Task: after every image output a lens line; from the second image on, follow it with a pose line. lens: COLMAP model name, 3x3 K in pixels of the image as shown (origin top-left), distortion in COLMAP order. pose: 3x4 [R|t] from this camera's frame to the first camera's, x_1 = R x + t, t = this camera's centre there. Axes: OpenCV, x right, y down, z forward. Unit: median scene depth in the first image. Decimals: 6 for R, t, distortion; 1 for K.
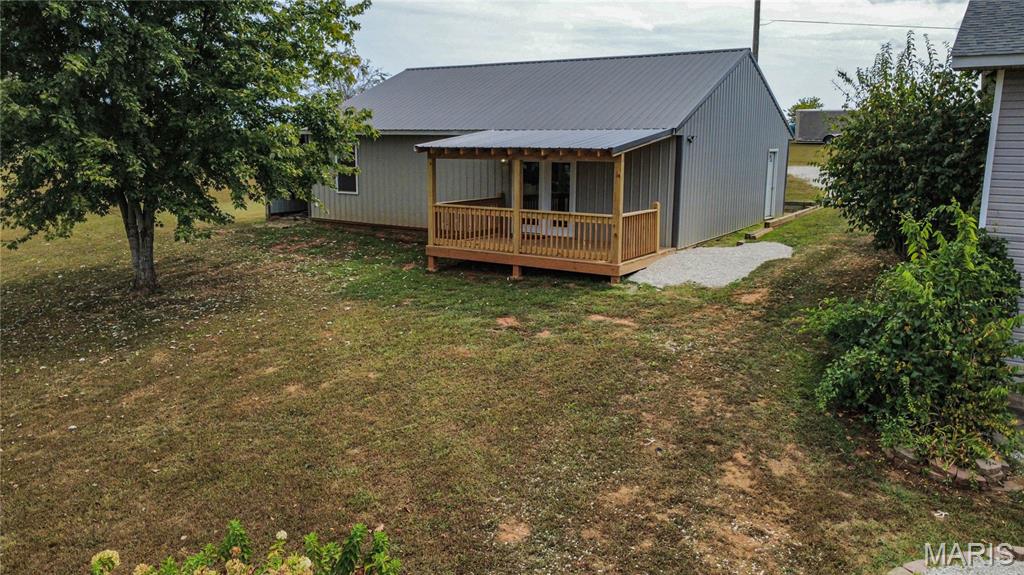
lens RADIAL K [[741.2, 0, 507.4], [0, 741.2, 285.2], [0, 0, 1]] dist [-0.001233, 0.001106]
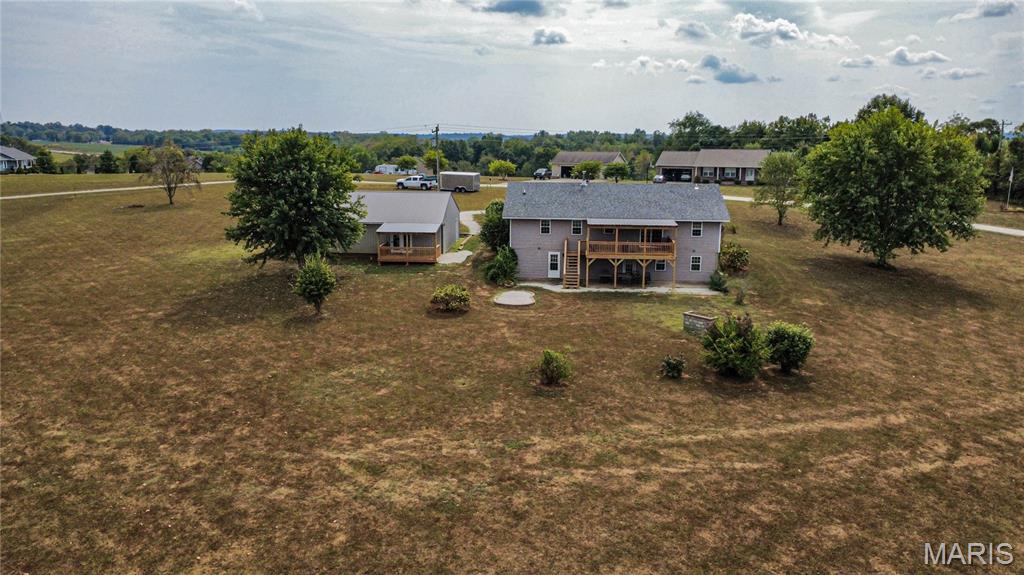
lens RADIAL K [[741.2, 0, 507.4], [0, 741.2, 285.2], [0, 0, 1]] dist [-0.001233, 0.001106]
pose [[0.871614, -0.093863, 0.481122, -1.447742], [0.090523, 0.995436, 0.030208, 0.025309], [-0.481762, 0.017223, 0.876133, -2.692980]]
